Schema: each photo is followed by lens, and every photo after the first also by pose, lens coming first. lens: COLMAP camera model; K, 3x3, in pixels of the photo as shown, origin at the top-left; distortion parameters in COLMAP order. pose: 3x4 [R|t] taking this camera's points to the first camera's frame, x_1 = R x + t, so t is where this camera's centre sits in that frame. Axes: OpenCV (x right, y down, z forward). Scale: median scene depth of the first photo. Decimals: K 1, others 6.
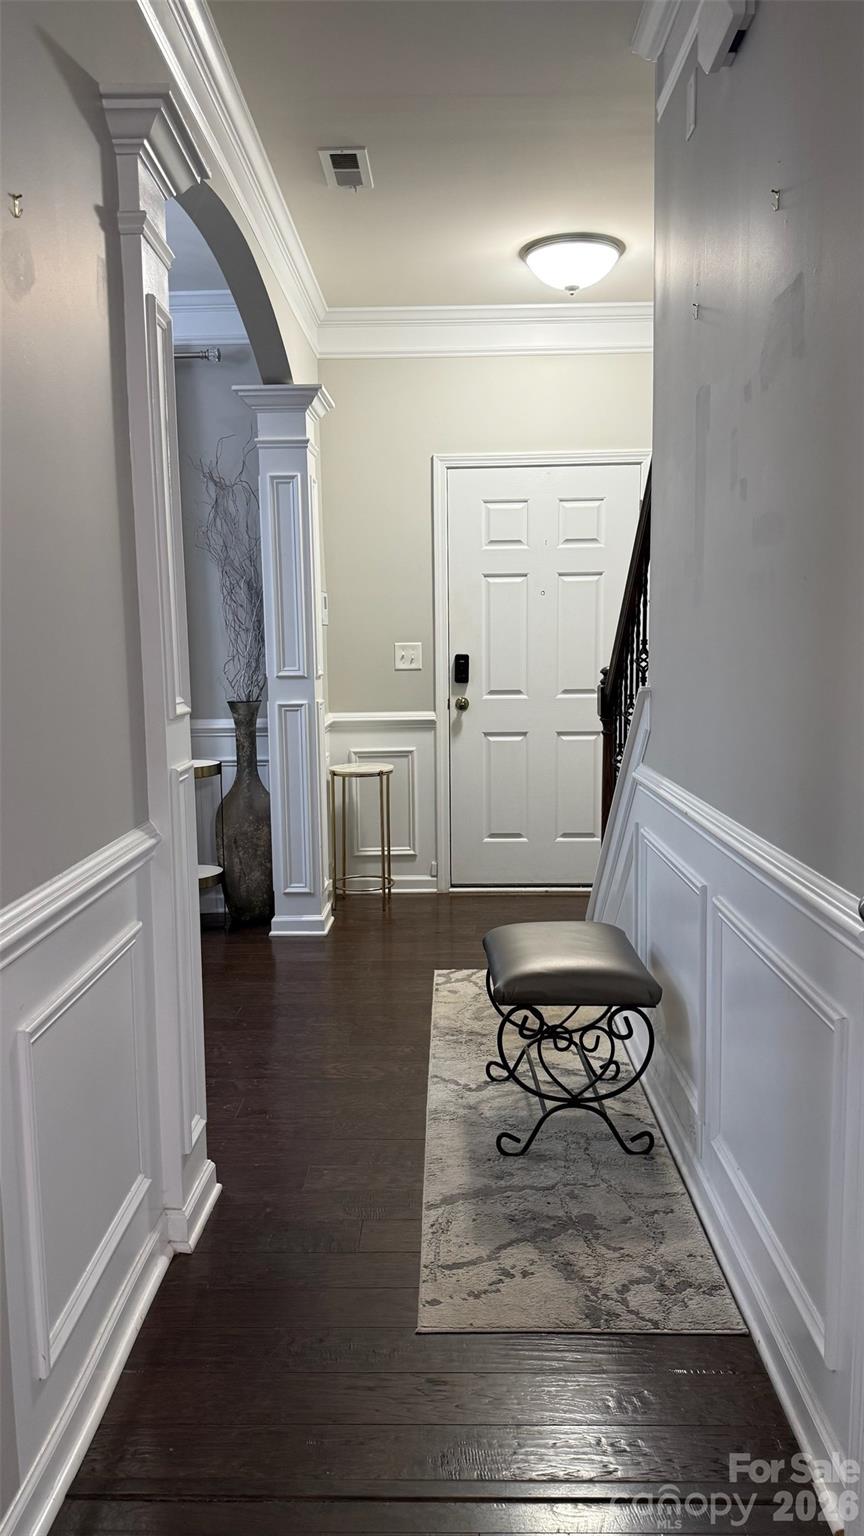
lens RADIAL K [[1090.3, 0, 434.0], [0, 1090.3, 767.5], [0, 0, 1]] dist [0.021936, -0.009386]
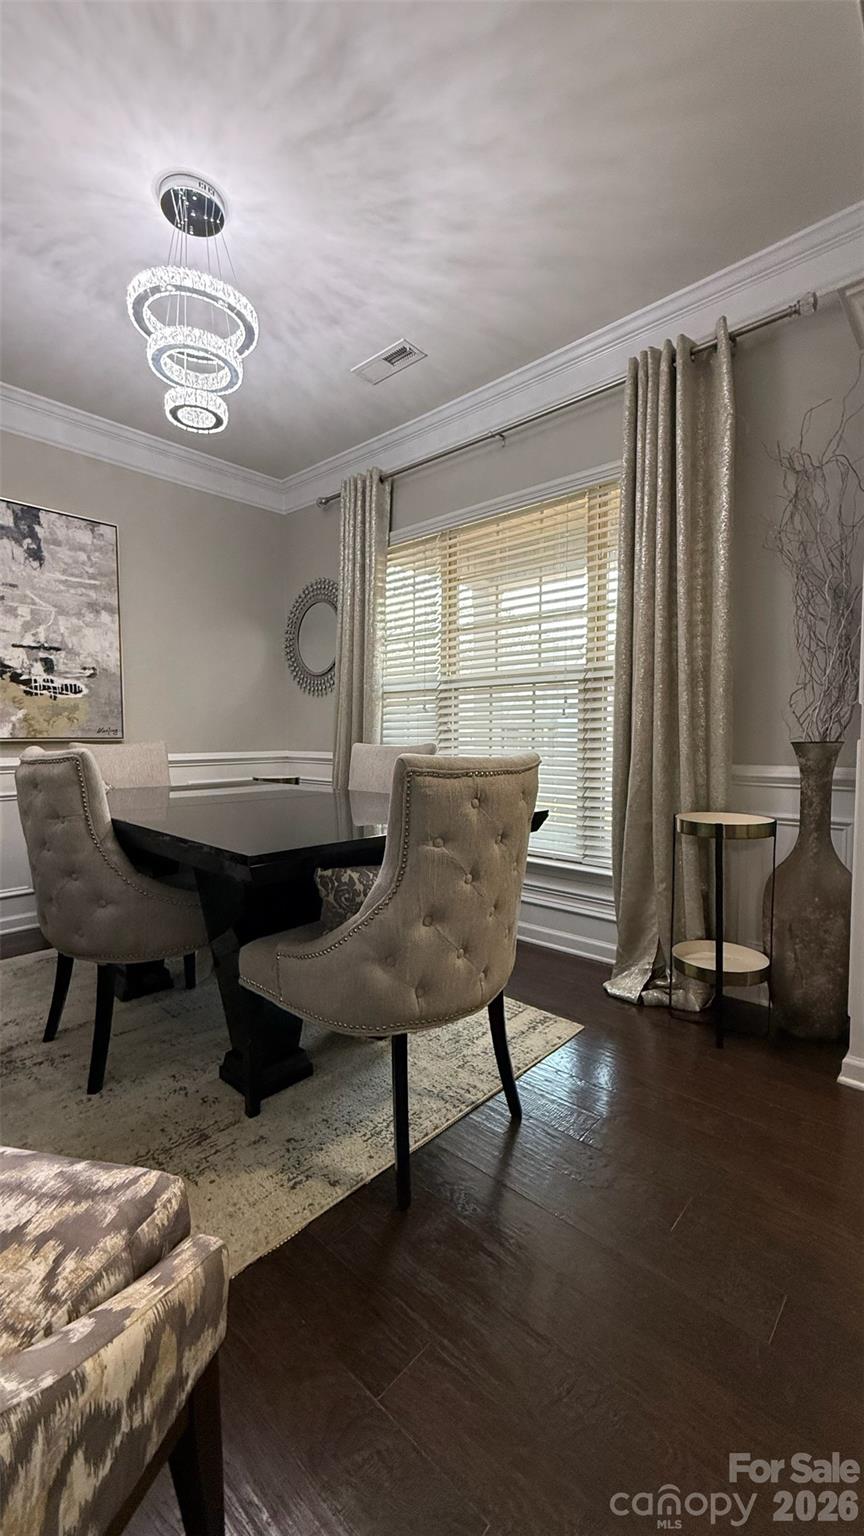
lens RADIAL K [[610.9, 0, 434.9], [0, 610.9, 765.6], [0, 0, 1]] dist [0.006074, 0.001021]
pose [[0.754091, 0.051438, -0.654753, -0.095718], [-0.084775, 0.996212, -0.019374, -0.014377], [0.651276, 0.070116, 0.755595, 0.511614]]
